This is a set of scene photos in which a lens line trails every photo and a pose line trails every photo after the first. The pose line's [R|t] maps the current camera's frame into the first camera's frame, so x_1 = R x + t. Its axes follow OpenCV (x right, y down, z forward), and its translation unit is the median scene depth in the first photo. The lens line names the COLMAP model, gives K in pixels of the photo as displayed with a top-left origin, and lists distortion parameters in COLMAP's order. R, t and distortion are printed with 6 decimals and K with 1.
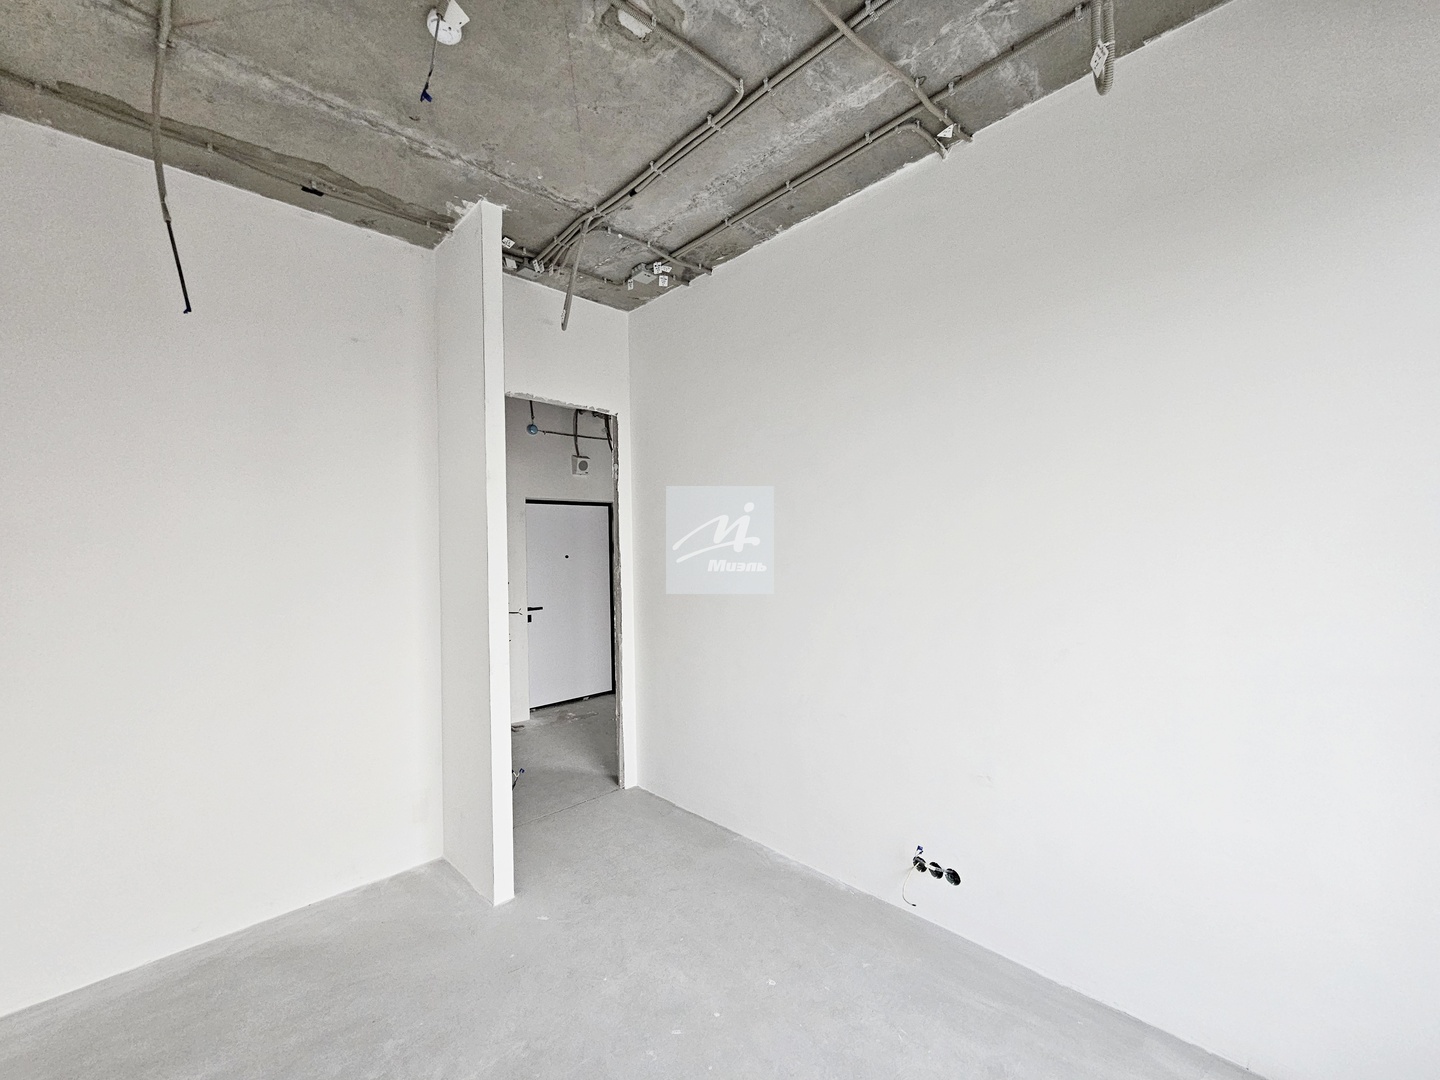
lens RADIAL K [[589.3, 0, 720.7], [0, 589.3, 541.0], [0, 0, 1]] dist [0.000994, -0.000164]
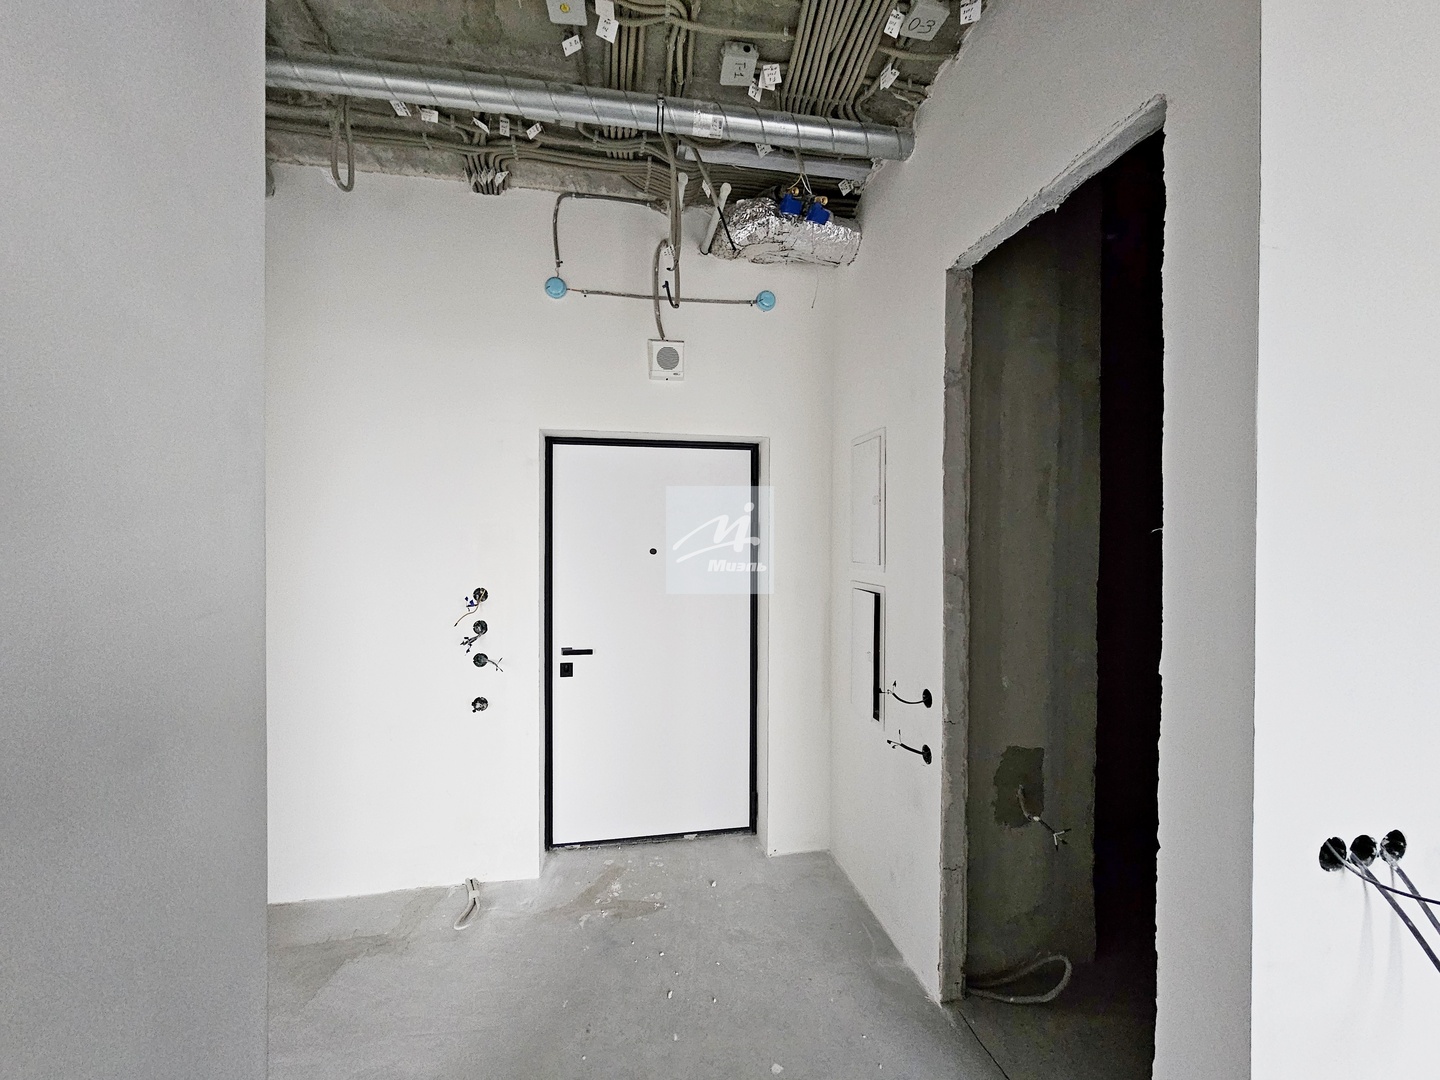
lens RADIAL K [[589.3, 0, 722.2], [0, 589.3, 541.2], [0, 0, 1]] dist [0.000994, -0.000164]
pose [[0.839887, 0.027124, -0.542083, 0.060376], [-0.015883, 0.999551, 0.025405, 0.004562], [0.542529, -0.012727, 0.839941, 0.623931]]
